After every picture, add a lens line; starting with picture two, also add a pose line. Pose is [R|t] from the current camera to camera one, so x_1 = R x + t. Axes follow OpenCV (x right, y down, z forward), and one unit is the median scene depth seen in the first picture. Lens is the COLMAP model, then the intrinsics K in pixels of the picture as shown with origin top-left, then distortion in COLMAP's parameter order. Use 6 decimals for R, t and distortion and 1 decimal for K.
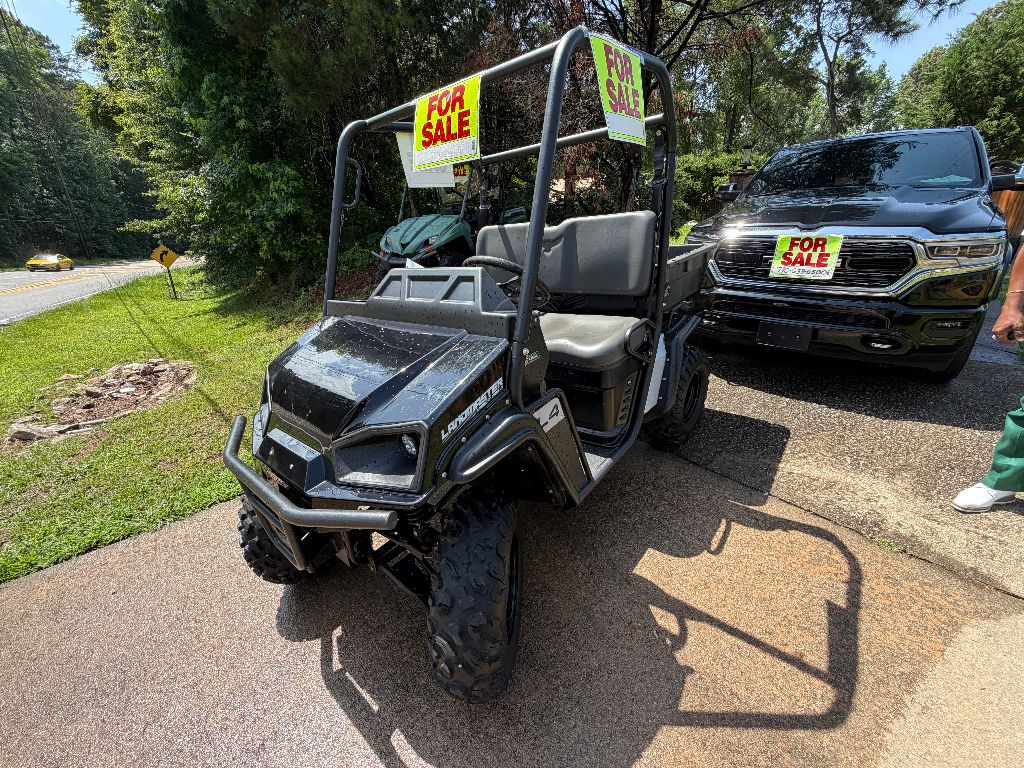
lens RADIAL K [[414.1, 0, 512.0], [0, 414.1, 384.0], [0, 0, 1]] dist [-0.000918, -0.000103]
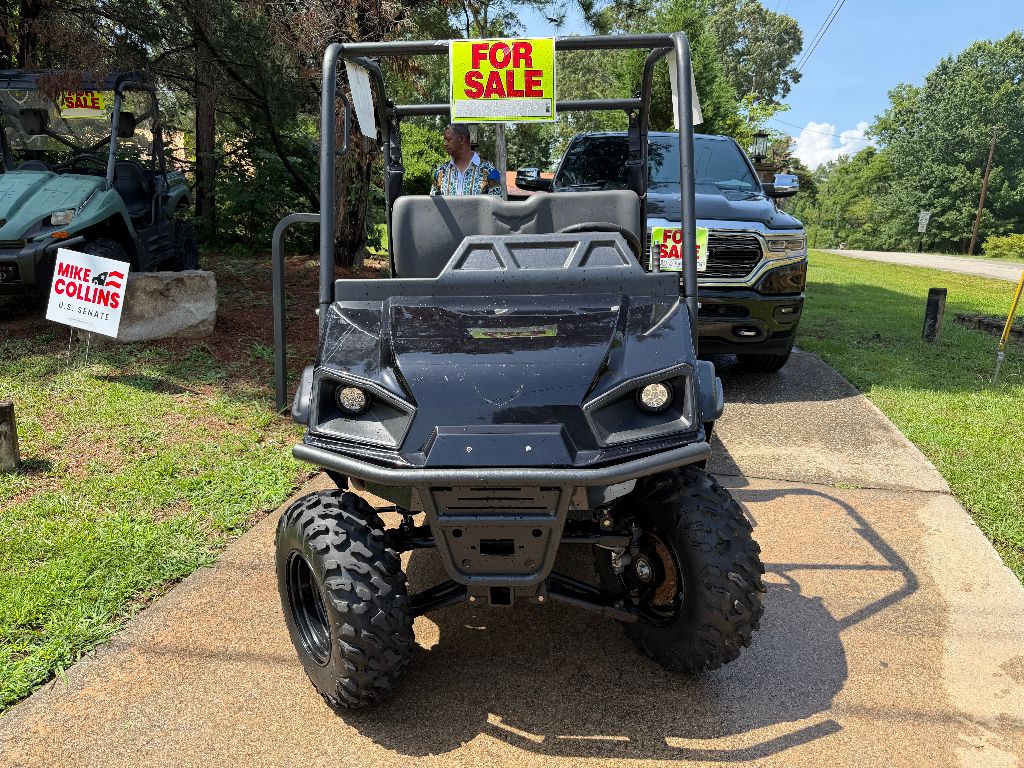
lens RADIAL K [[725.6, 0, 516.2], [0, 725.6, 383.0], [0, 0, 1]] dist [0.063369, -0.088226]
pose [[0.794773, -0.085618, 0.600837, -1.072462], [0.173902, 0.980614, -0.090298, 0.145552], [-0.581458, 0.176253, 0.794255, -0.130359]]
